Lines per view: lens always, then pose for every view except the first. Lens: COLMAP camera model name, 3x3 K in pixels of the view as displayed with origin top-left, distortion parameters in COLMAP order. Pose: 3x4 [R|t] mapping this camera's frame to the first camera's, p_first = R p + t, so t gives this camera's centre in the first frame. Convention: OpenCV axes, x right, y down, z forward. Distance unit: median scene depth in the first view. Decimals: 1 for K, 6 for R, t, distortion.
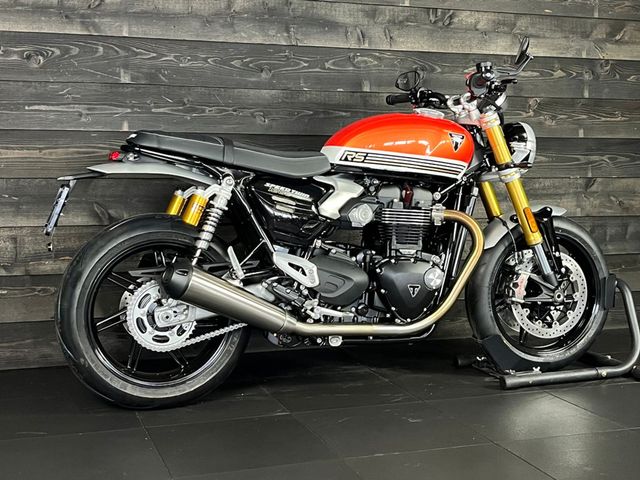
lens RADIAL K [[881.5, 0, 320.0], [0, 881.5, 240.0], [0, 0, 1]] dist [0.034358, -0.063793]
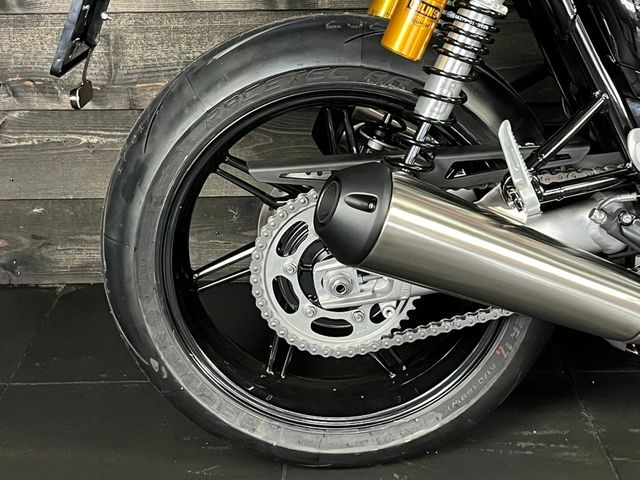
lens RADIAL K [[1084.6, 0, 320.0], [0, 1084.6, 240.0], [0, 0, 1]] dist [0.061299, 0.014572]
pose [[0.942400, 0.088277, -0.322629, -0.022639], [-0.003850, 0.967344, 0.253437, -0.053358], [0.334466, -0.237597, 0.911965, 0.504113]]
